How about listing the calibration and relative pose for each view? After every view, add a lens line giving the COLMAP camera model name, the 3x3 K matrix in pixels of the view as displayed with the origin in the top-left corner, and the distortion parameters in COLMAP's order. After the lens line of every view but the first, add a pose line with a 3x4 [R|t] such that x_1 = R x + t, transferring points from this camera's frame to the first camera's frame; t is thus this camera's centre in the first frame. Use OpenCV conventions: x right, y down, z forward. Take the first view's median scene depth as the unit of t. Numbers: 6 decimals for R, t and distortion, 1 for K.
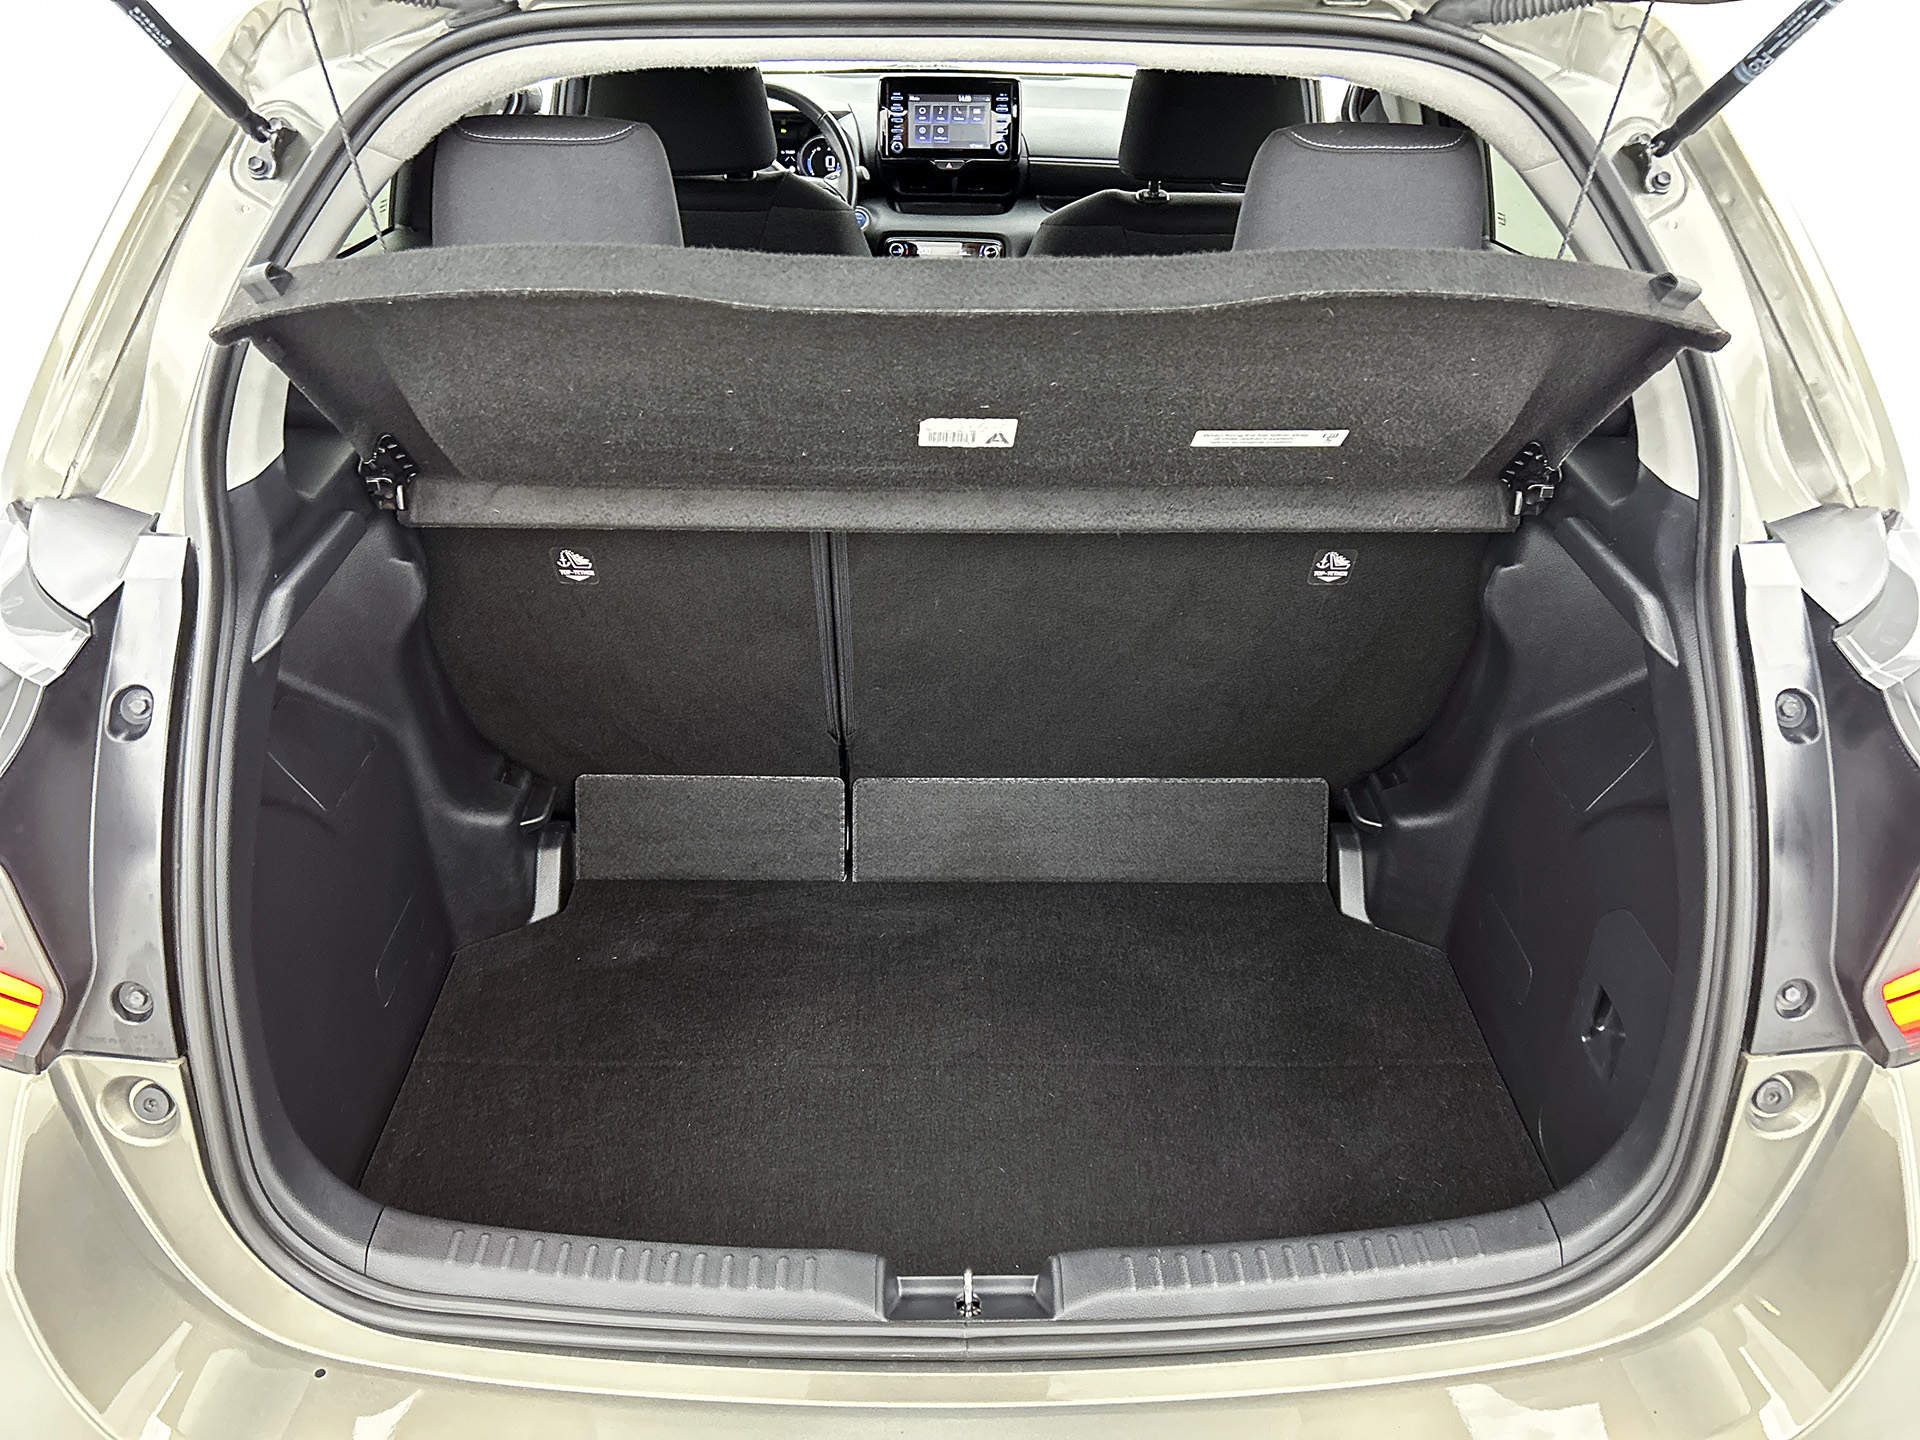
lens RADIAL K [[1437.5, 0, 959.0], [0, 1437.5, 719.5], [0, 0, 1]] dist [0.019672, 0.001115]
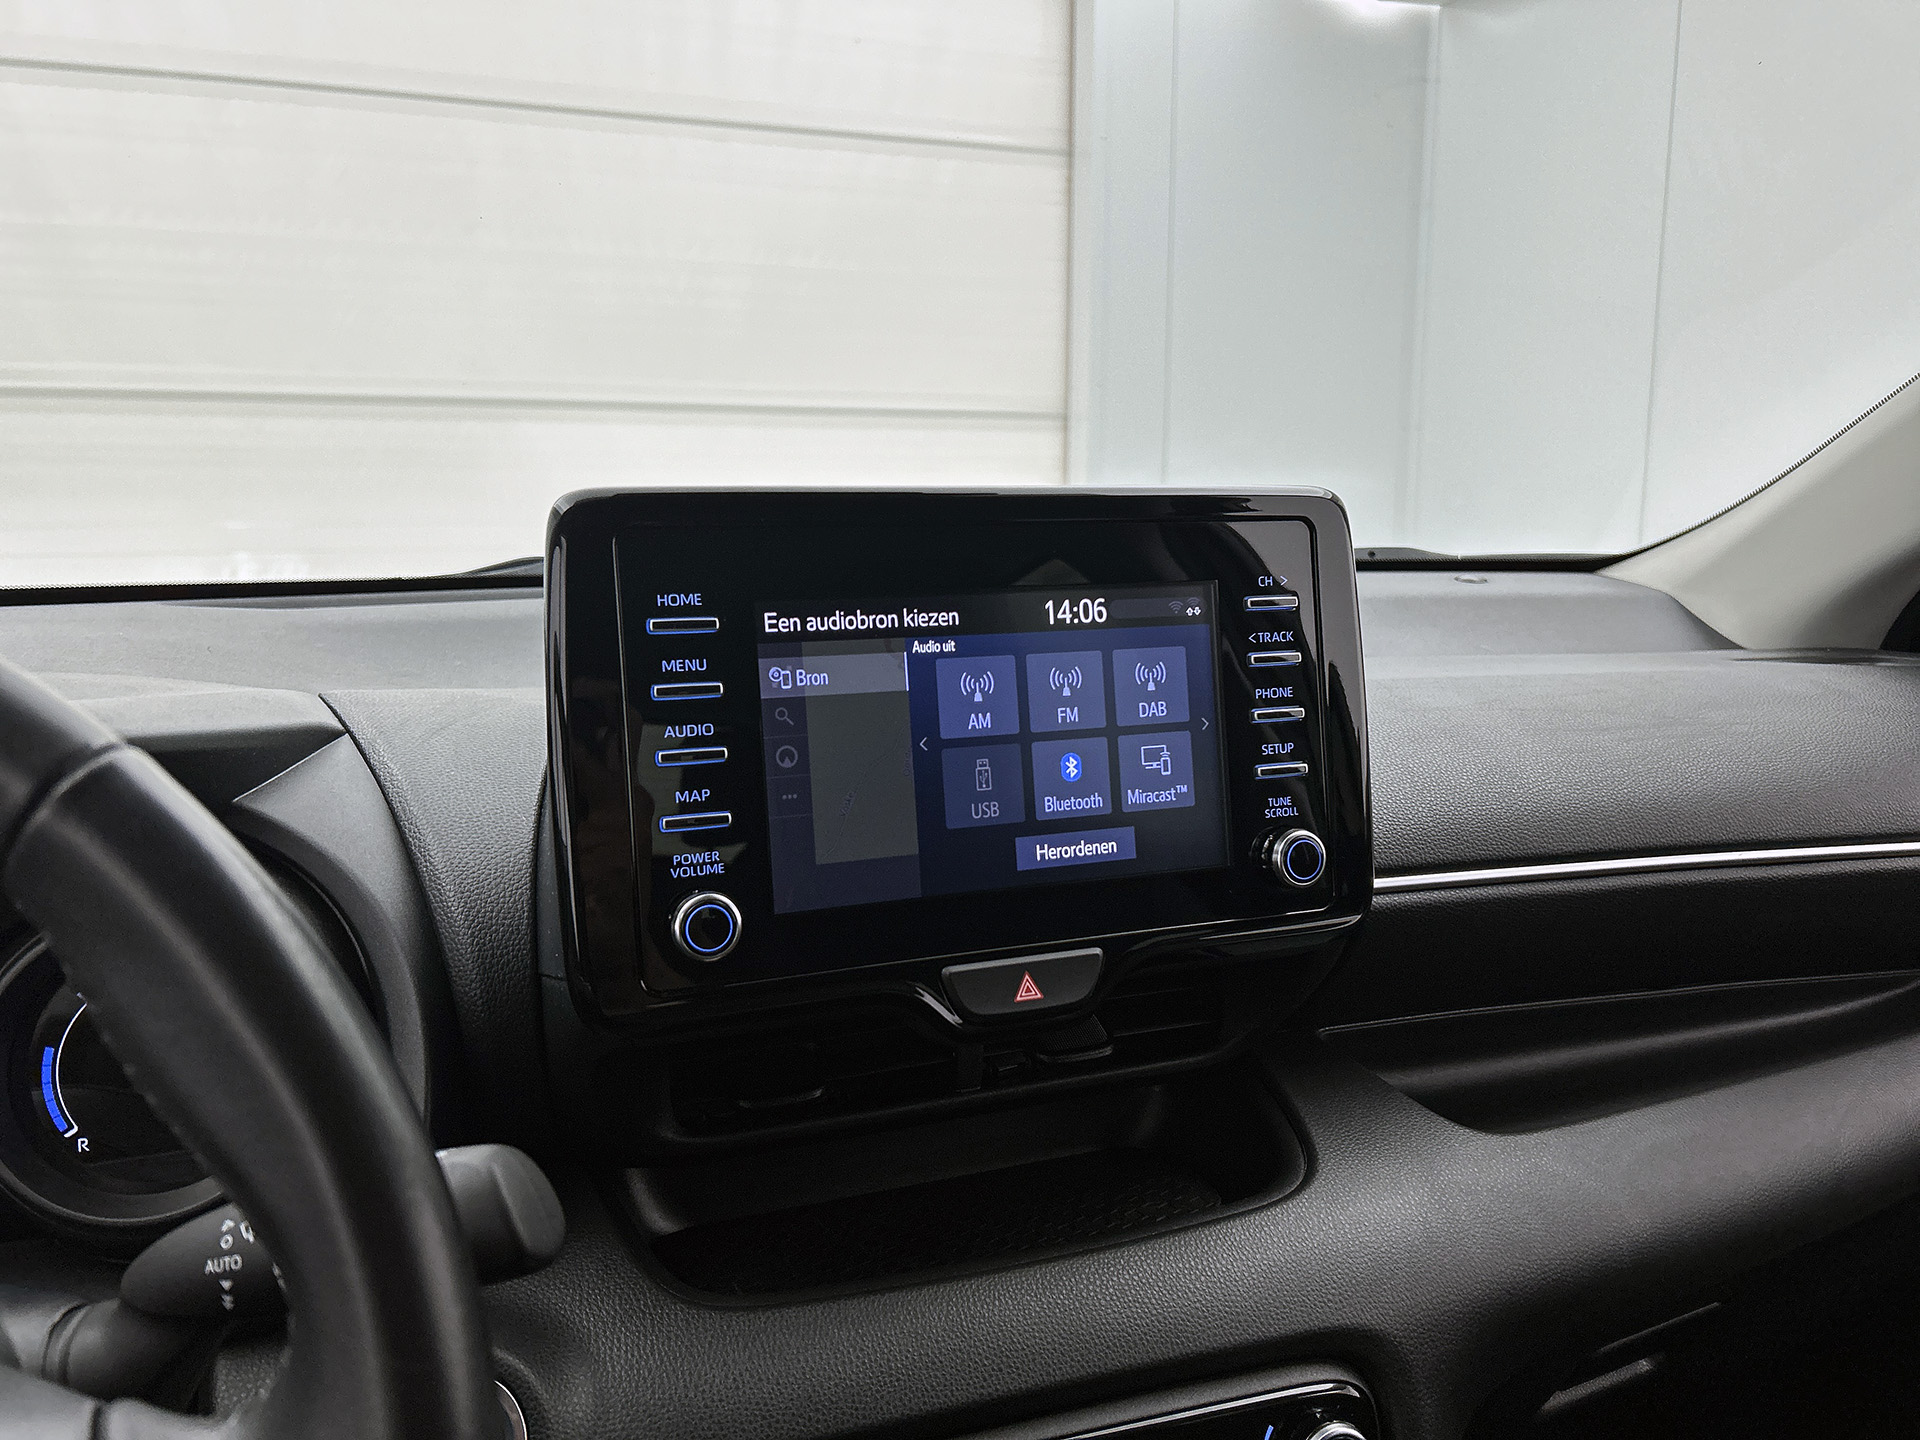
lens RADIAL K [[1472.5, 0, 970.0], [0, 1472.5, 718.0], [0, 0, 1]] dist [0.042663, -0.059513]
pose [[0.936157, -0.070441, 0.344453, -0.068526], [0.197538, 0.915845, -0.349580, -0.357587], [-0.290841, 0.395304, 0.871290, 0.850473]]
